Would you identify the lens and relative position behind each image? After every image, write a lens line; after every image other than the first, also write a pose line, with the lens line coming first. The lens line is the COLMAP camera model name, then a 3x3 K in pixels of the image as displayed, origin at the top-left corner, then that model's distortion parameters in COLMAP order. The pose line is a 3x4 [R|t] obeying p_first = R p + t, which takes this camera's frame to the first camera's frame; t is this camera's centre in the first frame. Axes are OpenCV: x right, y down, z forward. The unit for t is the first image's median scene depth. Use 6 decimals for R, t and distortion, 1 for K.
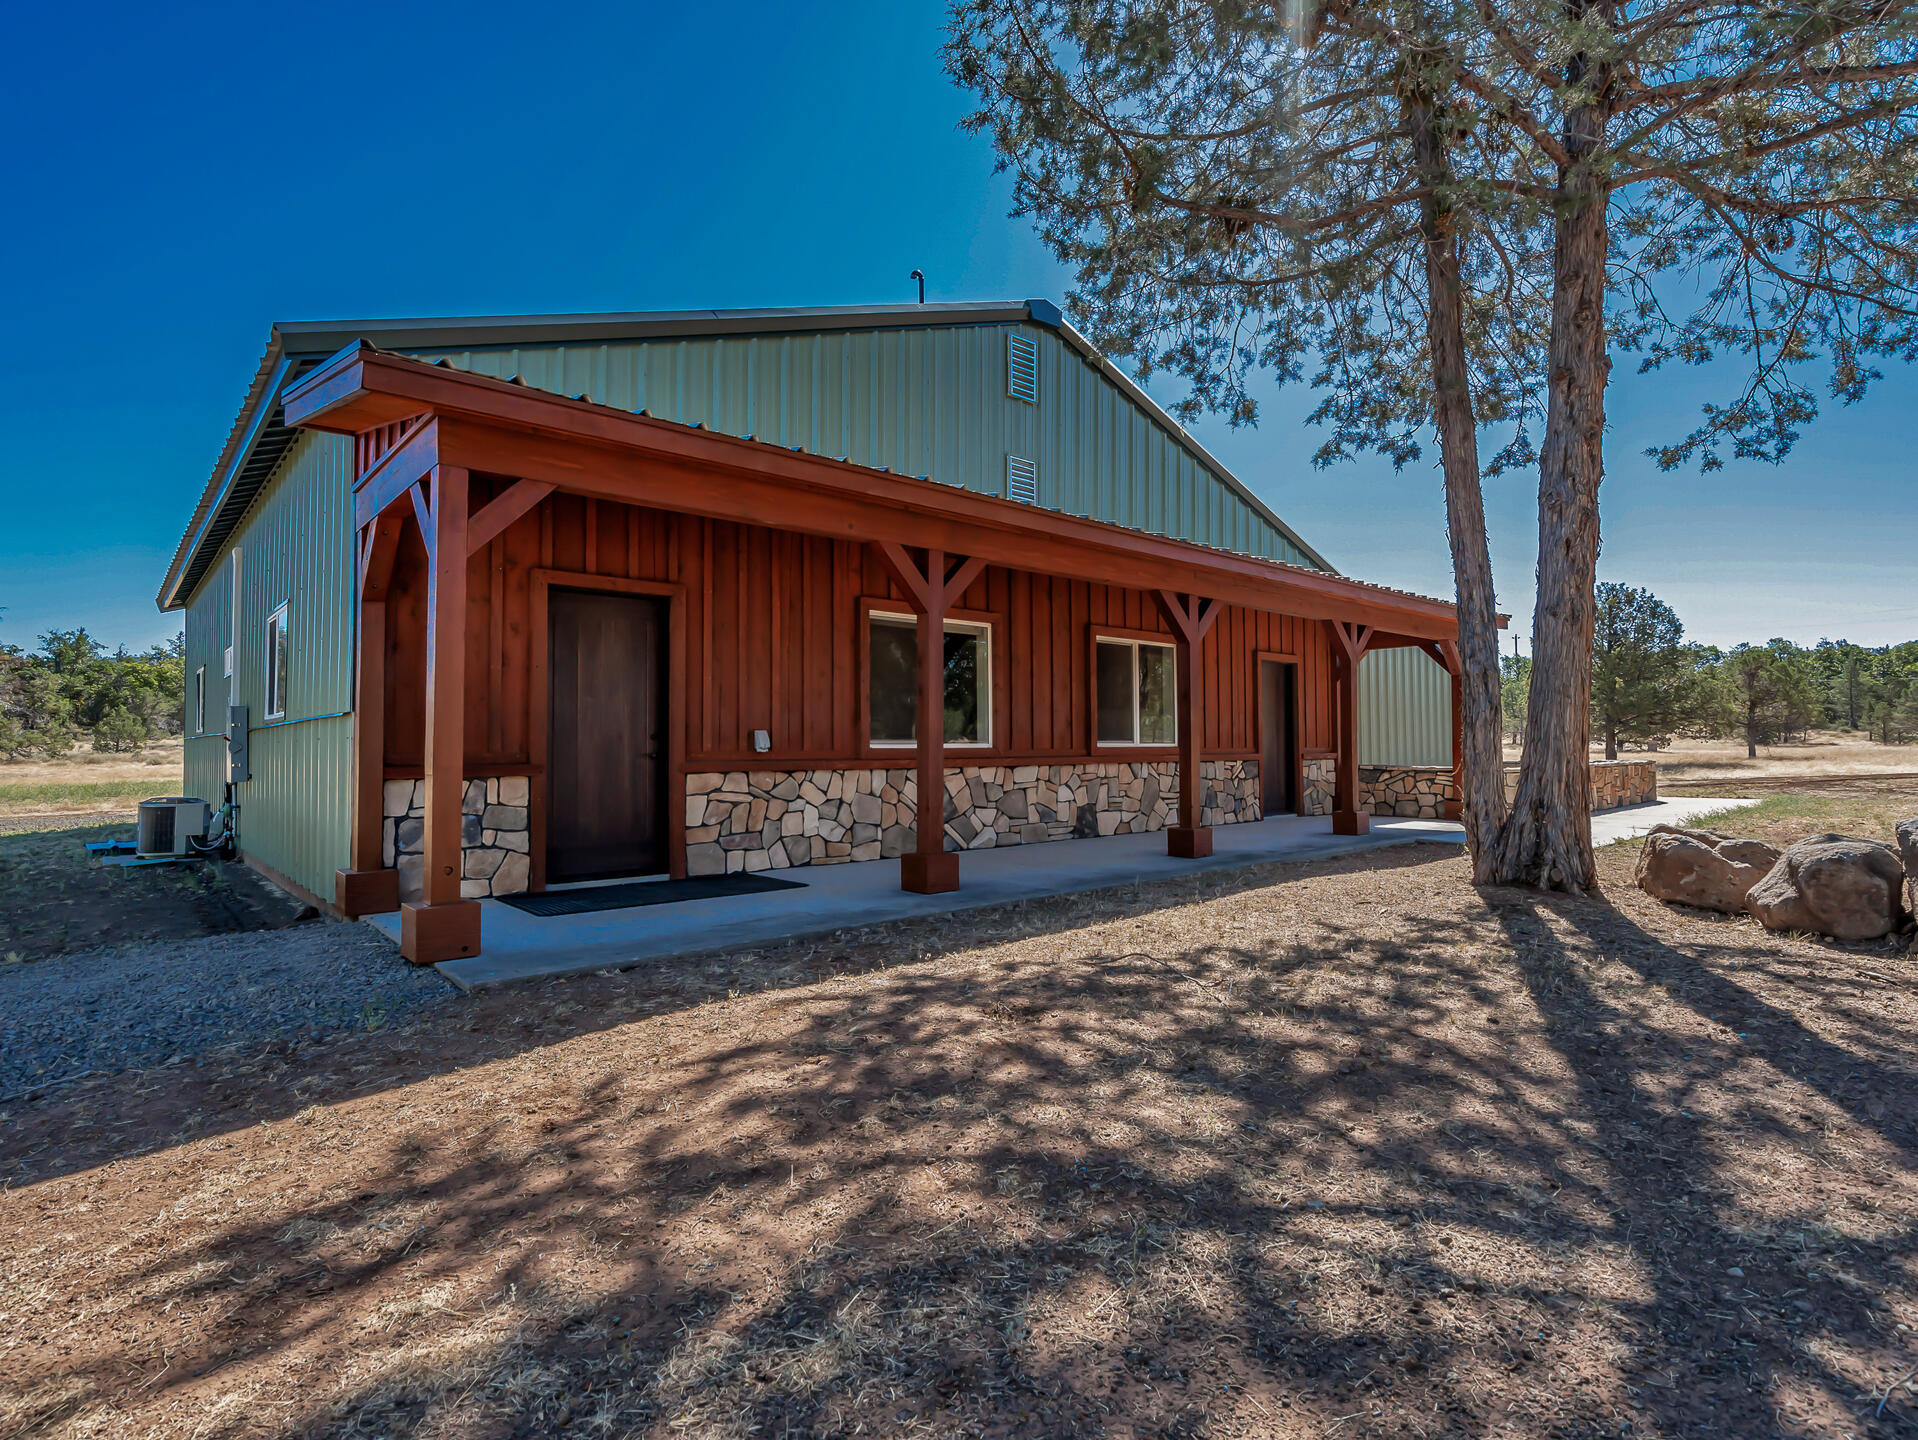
lens RADIAL K [[983.5, 0, 959.0], [0, 983.5, 720.0], [0, 0, 1]] dist [-0.002660, 0.000593]
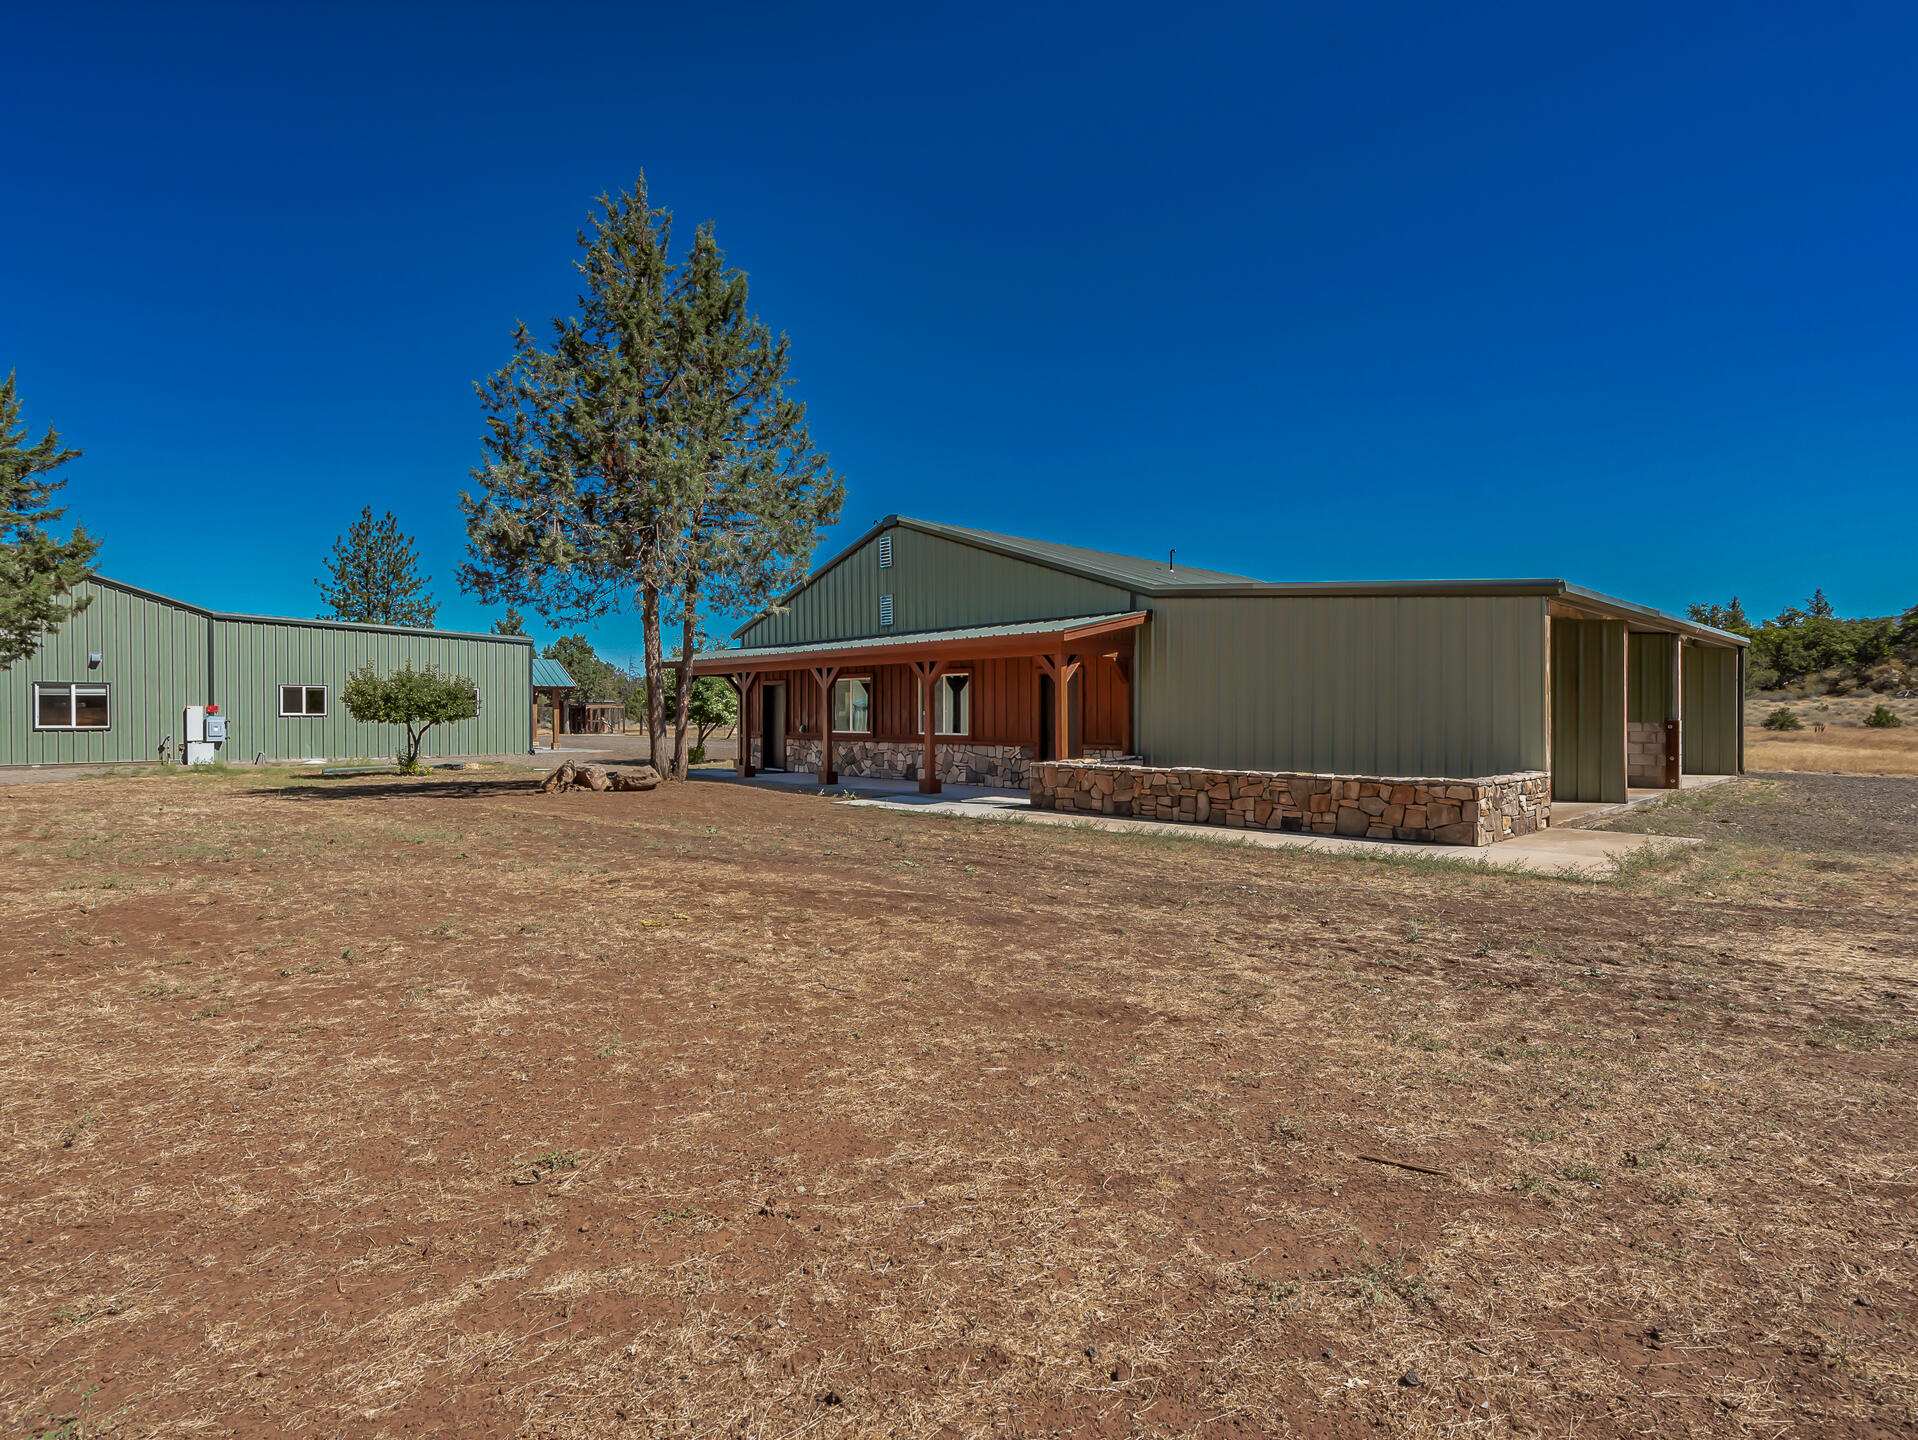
lens RADIAL K [[983.5, 0, 959.0], [0, 983.5, 720.0], [0, 0, 1]] dist [-0.002660, 0.000593]
pose [[0.031215, 0.011593, -0.999445, 2.282430], [0.027528, 0.999543, 0.012454, -0.024178], [0.999134, -0.027901, 0.030882, 1.140112]]
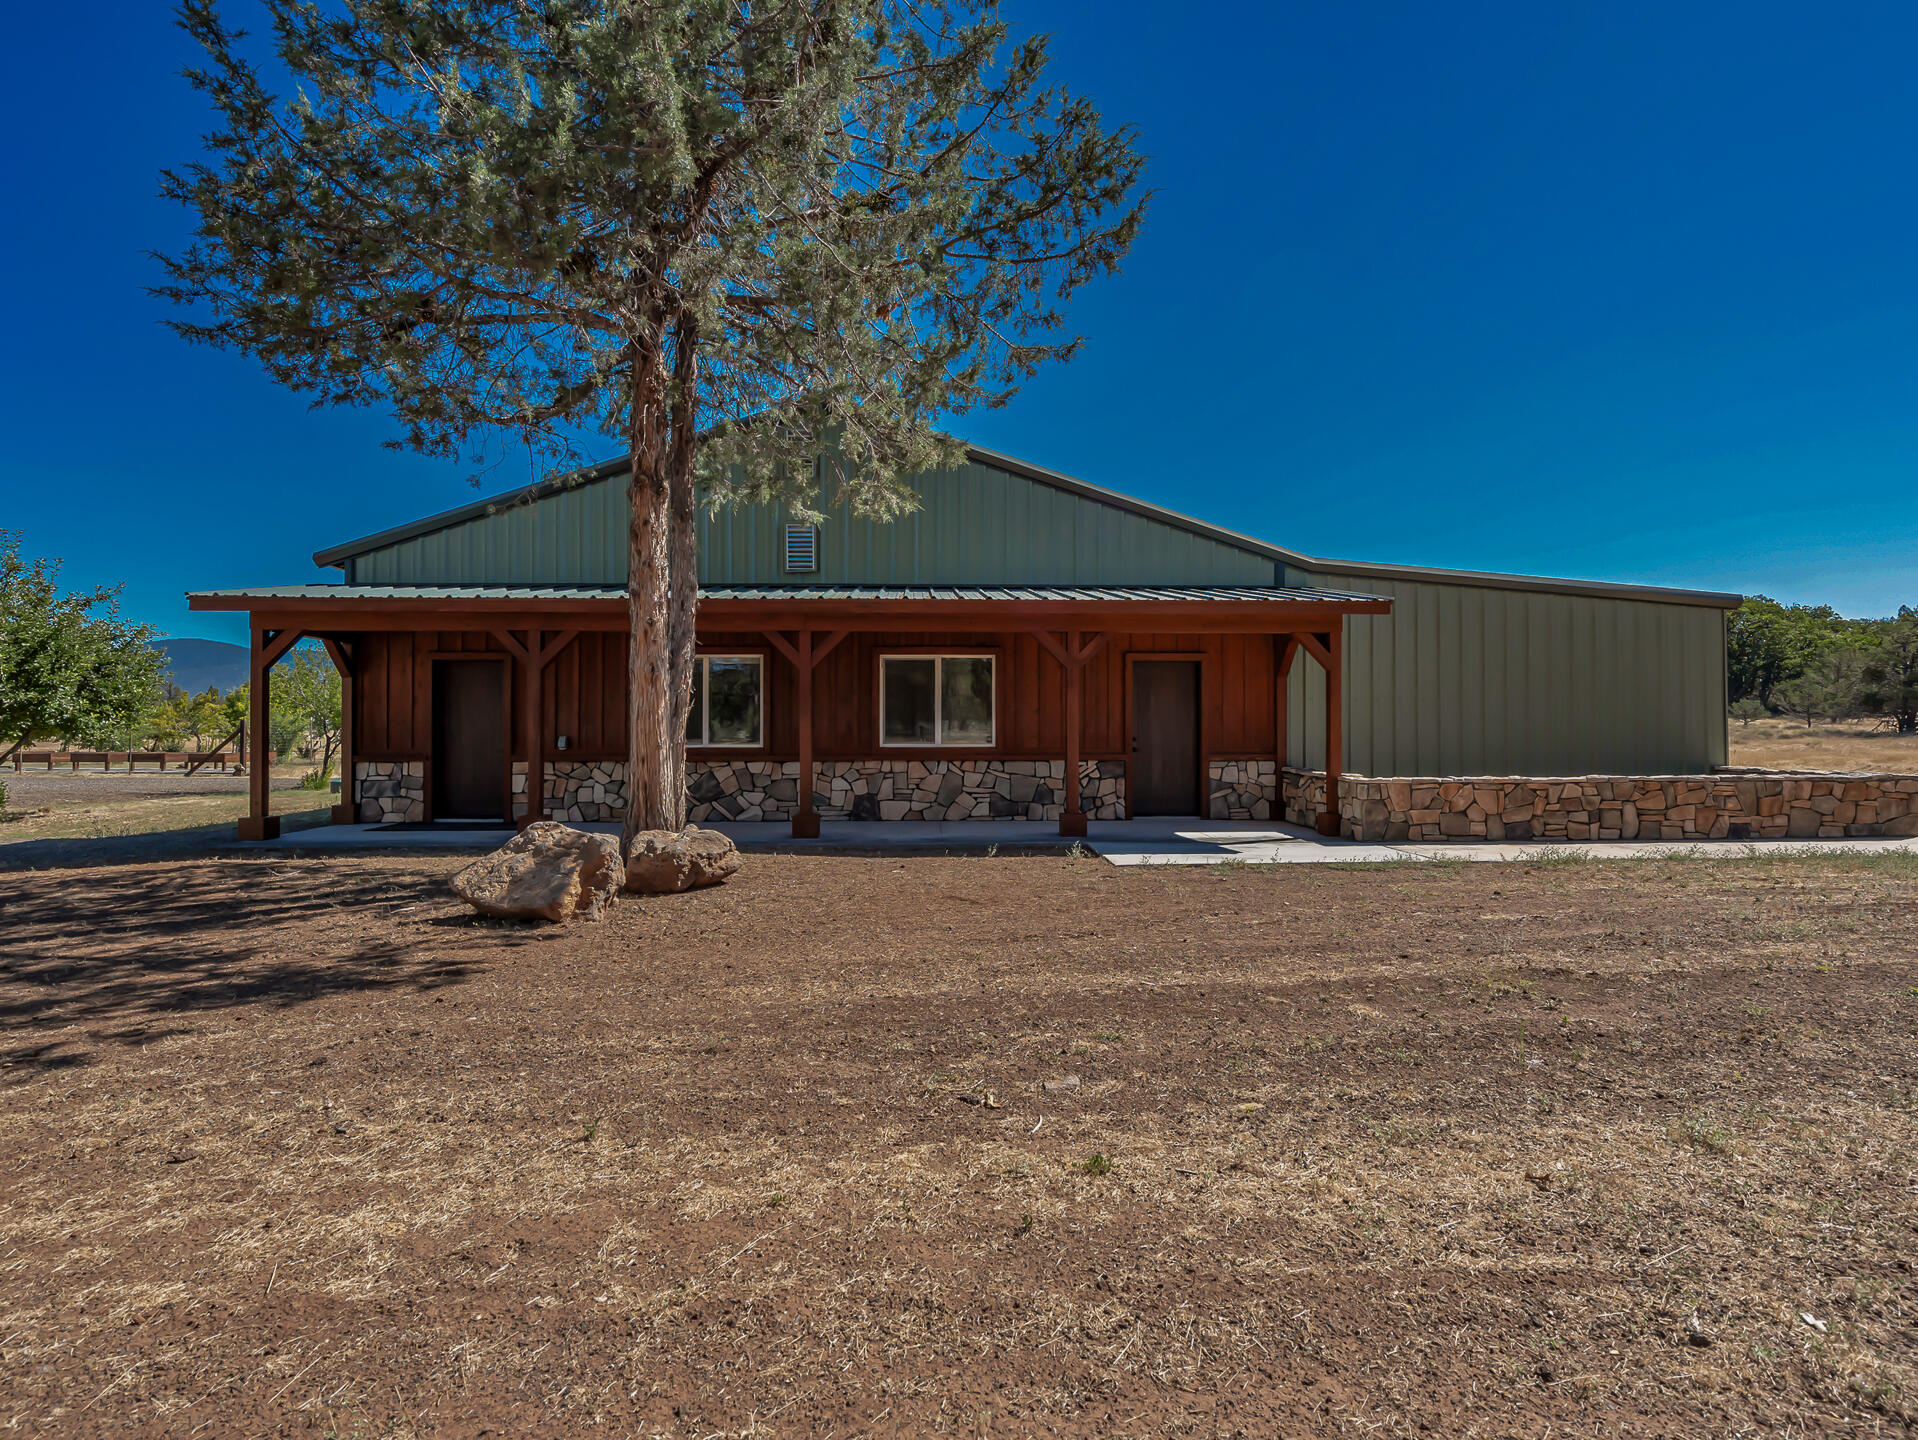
lens RADIAL K [[983.5, 0, 959.0], [0, 983.5, 720.0], [0, 0, 1]] dist [-0.002660, 0.000593]
pose [[0.761907, -0.002000, -0.647683, 1.116962], [0.015355, 0.999770, 0.014975, -0.025312], [0.647504, -0.021355, 0.761763, 0.153874]]
